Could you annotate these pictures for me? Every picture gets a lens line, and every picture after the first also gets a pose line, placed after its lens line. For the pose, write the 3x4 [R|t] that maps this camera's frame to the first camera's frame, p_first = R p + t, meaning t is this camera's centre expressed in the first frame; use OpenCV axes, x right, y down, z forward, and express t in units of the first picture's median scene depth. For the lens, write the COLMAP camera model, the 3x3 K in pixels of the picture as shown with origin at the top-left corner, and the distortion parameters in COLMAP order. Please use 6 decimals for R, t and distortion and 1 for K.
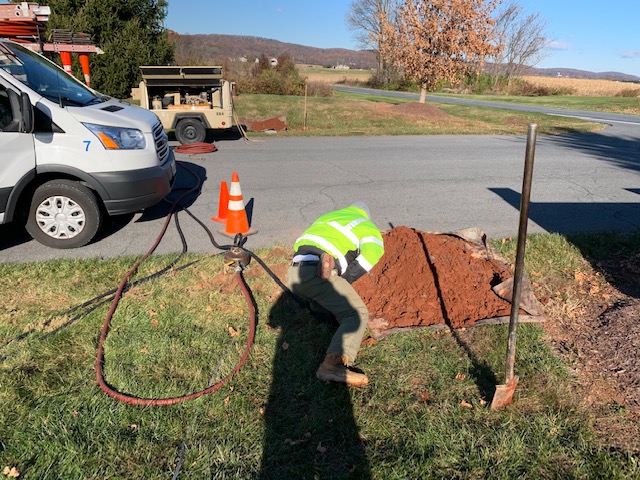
lens RADIAL K [[567.9, 0, 320.0], [0, 567.9, 240.0], [0, 0, 1]] dist [0.004053, 0.005432]
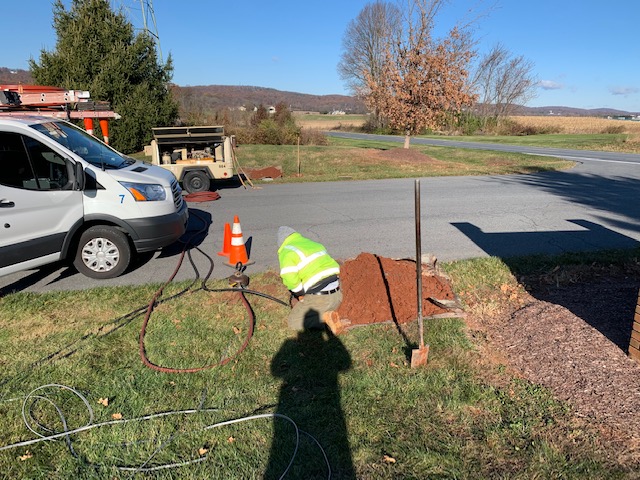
lens RADIAL K [[567.9, 0, 320.0], [0, 567.9, 240.0], [0, 0, 1]] dist [0.004053, 0.005432]
pose [[0.999509, -0.031173, -0.003091, 0.035693], [0.030858, 0.996760, -0.074273, 0.031269], [0.005396, 0.074141, 0.997233, -0.230718]]
